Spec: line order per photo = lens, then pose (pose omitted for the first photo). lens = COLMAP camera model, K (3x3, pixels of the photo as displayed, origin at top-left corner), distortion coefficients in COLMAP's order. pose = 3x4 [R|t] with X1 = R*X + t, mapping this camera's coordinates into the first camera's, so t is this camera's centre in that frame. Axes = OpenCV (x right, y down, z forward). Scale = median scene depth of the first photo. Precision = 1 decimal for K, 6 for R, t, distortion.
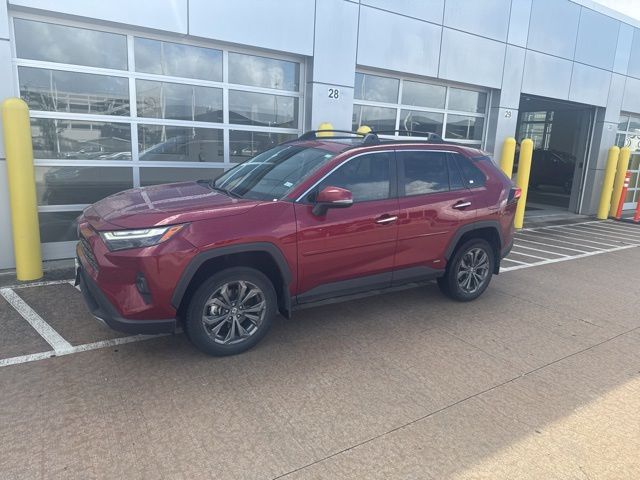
lens RADIAL K [[461.0, 0, 322.5], [0, 461.0, 243.9], [0, 0, 1]] dist [0.027355, -0.043544]
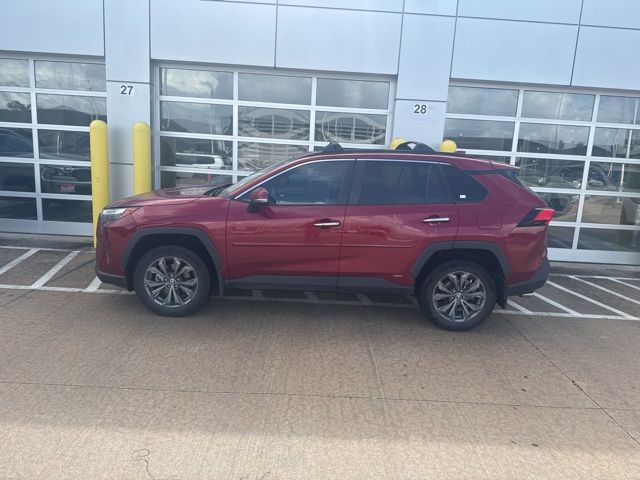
lens RADIAL K [[461.0, 0, 314.9], [0, 461.0, 238.7], [0, 0, 1]] dist [0.027355, -0.043544]
pose [[0.833305, 0.100901, -0.543527, 0.637296], [-0.134325, 0.990693, -0.022026, 0.005059], [0.536246, 0.091363, 0.839103, 0.111170]]
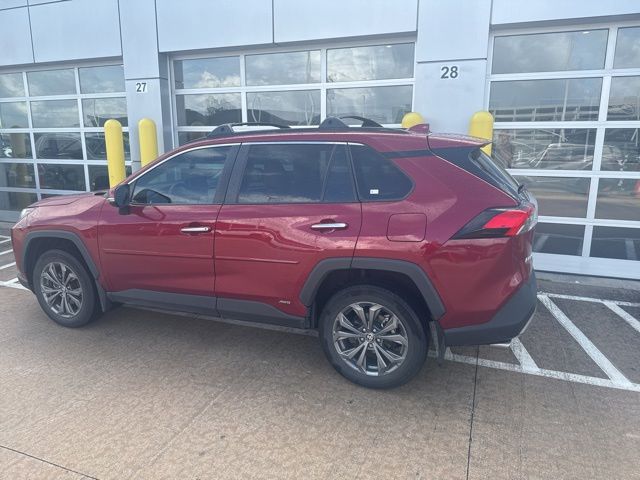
lens RADIAL K [[461.0, 0, 308.9], [0, 461.0, 230.5], [0, 0, 1]] dist [0.027355, -0.043544]
pose [[0.561147, 0.113448, -0.819905, 0.853381], [-0.148474, 0.988292, 0.035132, -0.101973], [0.814291, 0.102020, 0.571421, 0.650949]]
